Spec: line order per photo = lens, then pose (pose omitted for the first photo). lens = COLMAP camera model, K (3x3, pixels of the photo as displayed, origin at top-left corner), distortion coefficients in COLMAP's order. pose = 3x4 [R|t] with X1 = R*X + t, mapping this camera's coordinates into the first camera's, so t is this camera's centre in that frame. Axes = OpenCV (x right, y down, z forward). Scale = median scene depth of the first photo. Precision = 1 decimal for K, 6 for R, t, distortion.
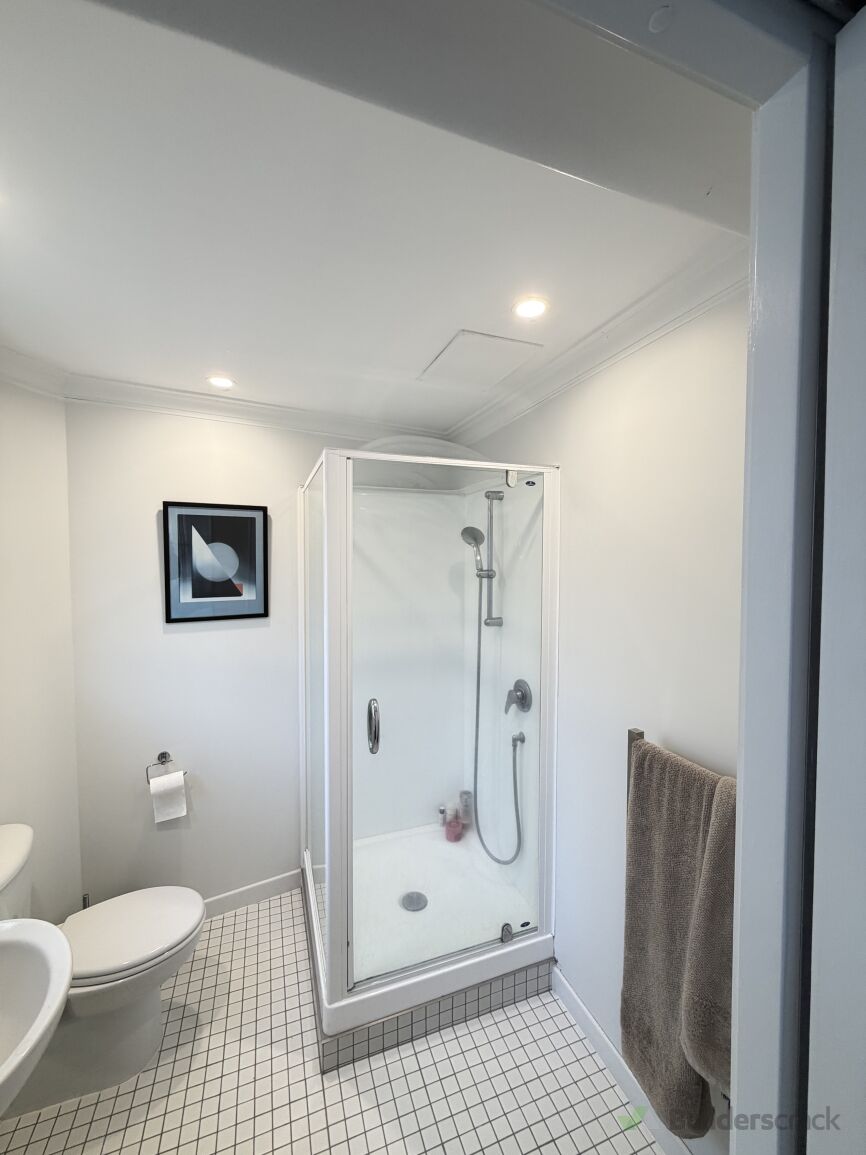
lens RADIAL K [[465.1, 0, 434.8], [0, 465.1, 575.9], [0, 0, 1]] dist [-0.002175, -0.000054]
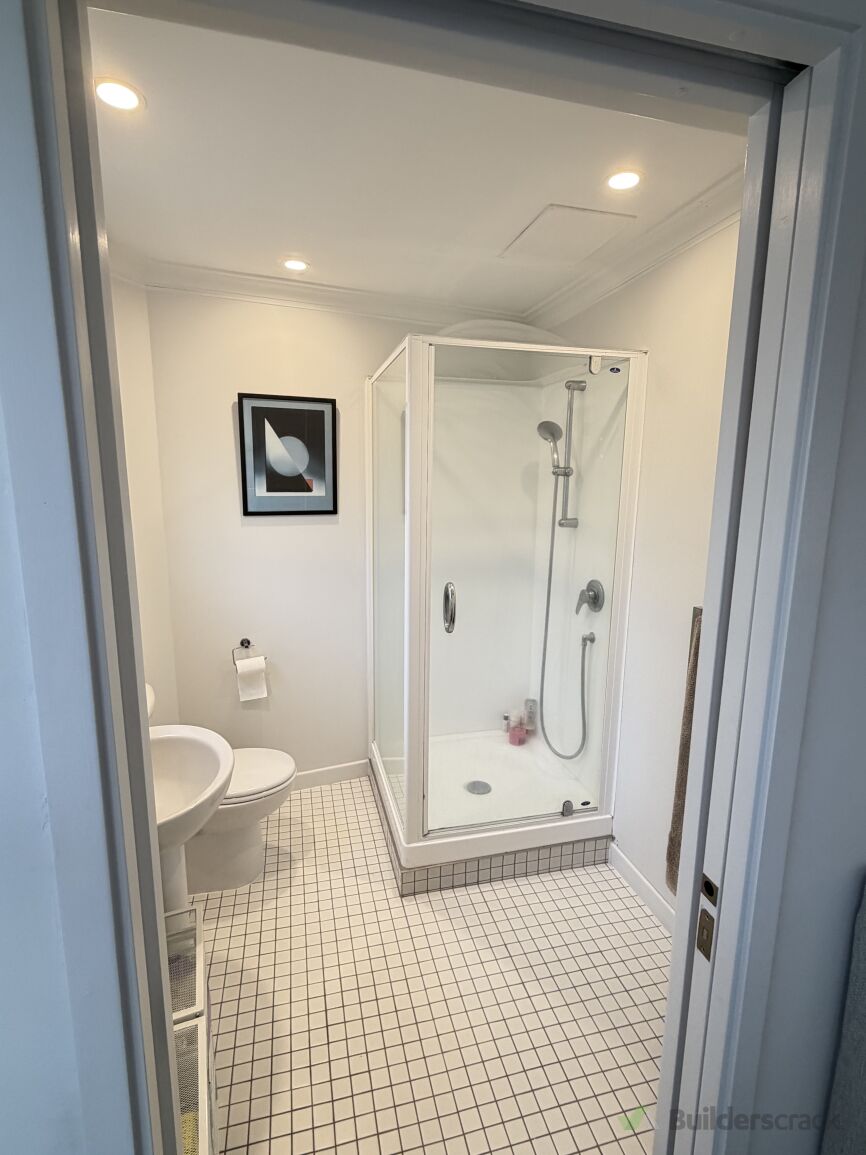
lens RADIAL K [[568.6, 0, 433.3], [0, 568.6, 579.0], [0, 0, 1]] dist [-0.001062, -0.000263]
pose [[0.994338, 0.028778, -0.102291, -0.031005], [-0.014411, 0.990257, 0.138506, 0.064382], [0.105280, -0.136248, 0.985065, -0.228108]]
